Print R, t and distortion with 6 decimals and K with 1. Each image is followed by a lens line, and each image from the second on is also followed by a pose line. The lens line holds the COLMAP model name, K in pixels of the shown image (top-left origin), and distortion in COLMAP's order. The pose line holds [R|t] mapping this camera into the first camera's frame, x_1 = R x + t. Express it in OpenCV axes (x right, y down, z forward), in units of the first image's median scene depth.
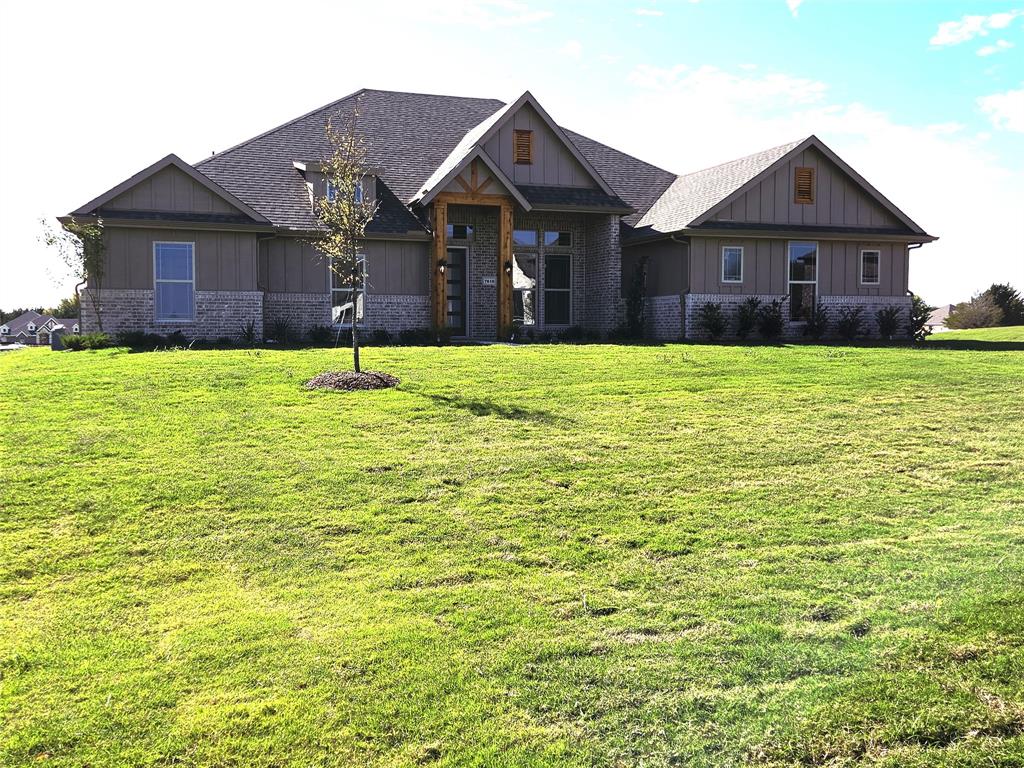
lens RADIAL K [[998.6, 0, 512.0], [0, 998.6, 384.0], [0, 0, 1]] dist [0.045099, -0.017270]
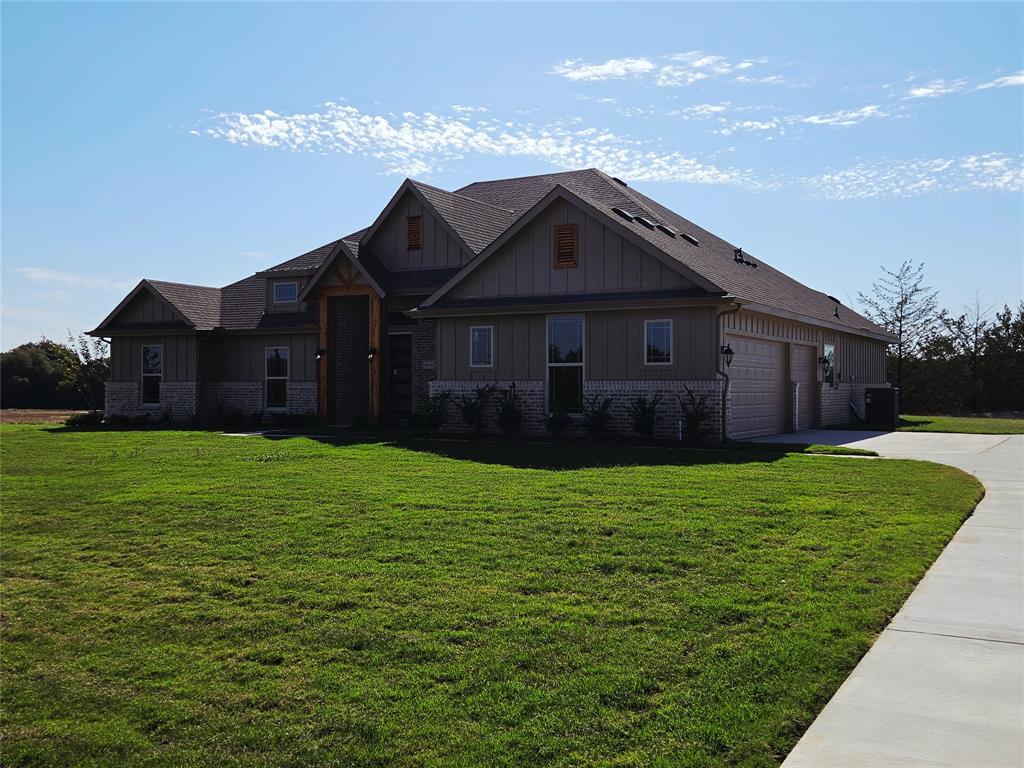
lens RADIAL K [[998.6, 0, 512.0], [0, 998.6, 384.0], [0, 0, 1]] dist [0.045099, -0.017270]
pose [[0.671190, -0.001723, -0.741283, 0.847937], [-0.045471, 0.998019, -0.043491, -0.049014], [0.739889, 0.062898, 0.669782, 0.429914]]
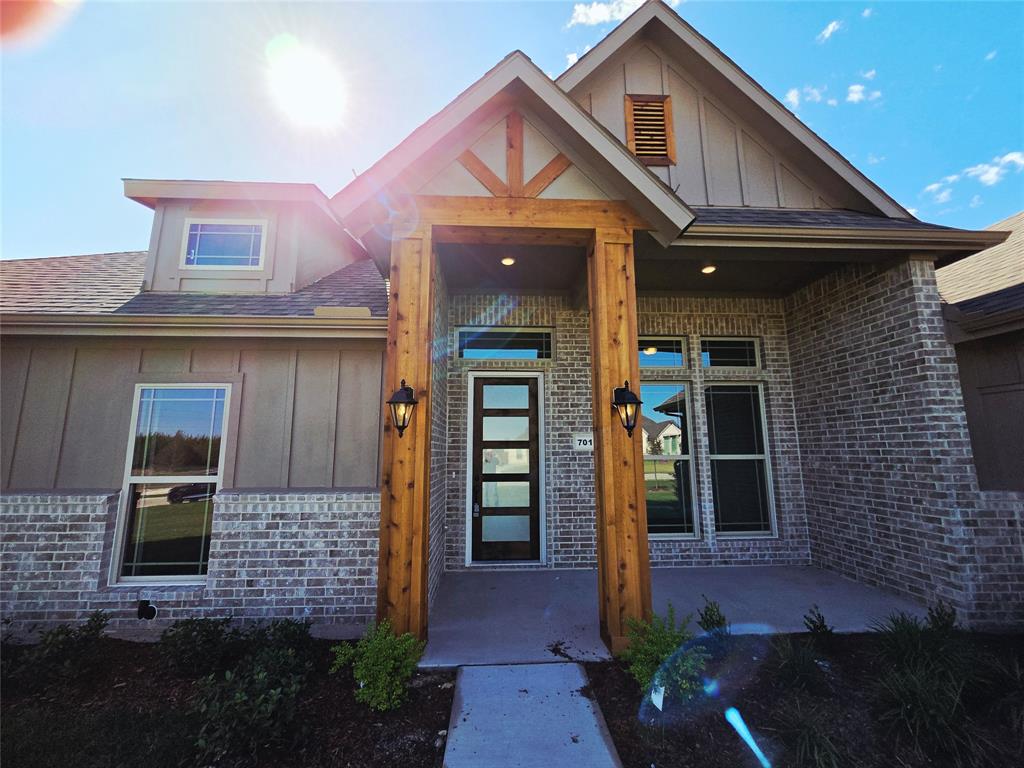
lens RADIAL K [[423.9, 0, 512.0], [0, 423.9, 384.0], [0, 0, 1]] dist [0.000613, -0.000440]
pose [[0.962345, -0.048511, -0.267466, -0.002390], [-0.009011, 0.977713, -0.209751, -0.095405], [0.271680, 0.204263, 0.940461, 0.868998]]
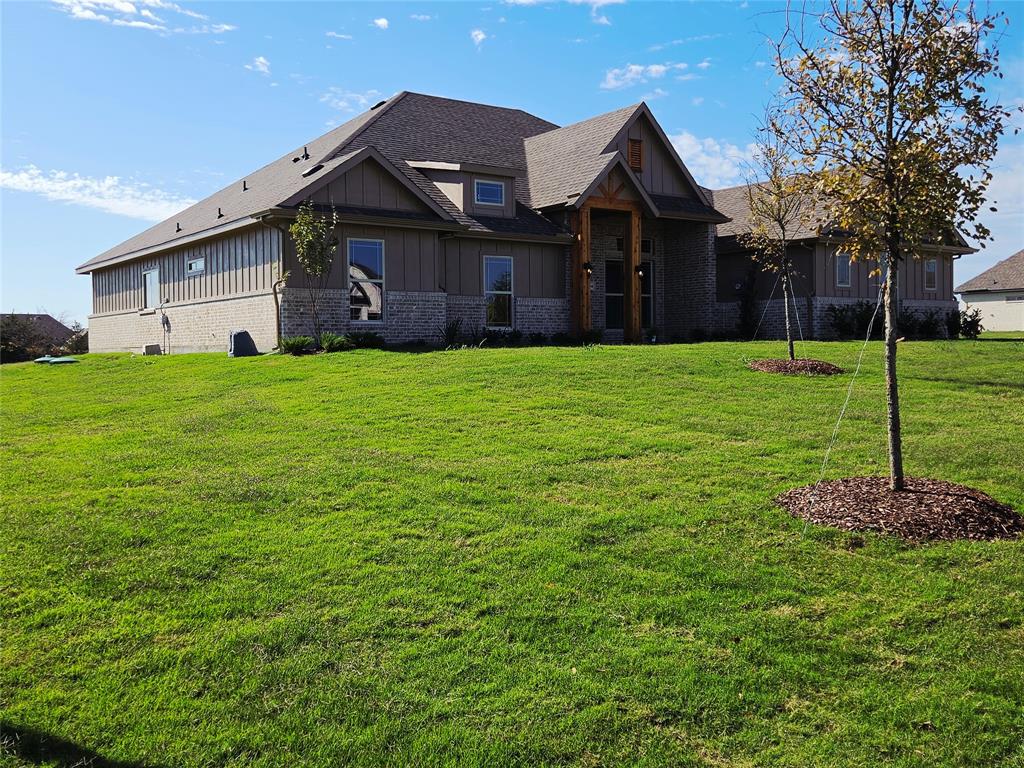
lens RADIAL K [[998.6, 0, 512.0], [0, 998.6, 384.0], [0, 0, 1]] dist [0.045099, -0.017270]
pose [[0.955752, -0.022210, 0.293333, -0.434061], [0.028665, 0.999432, -0.017725, 0.013169], [-0.292773, 0.025349, 0.955846, 0.061783]]
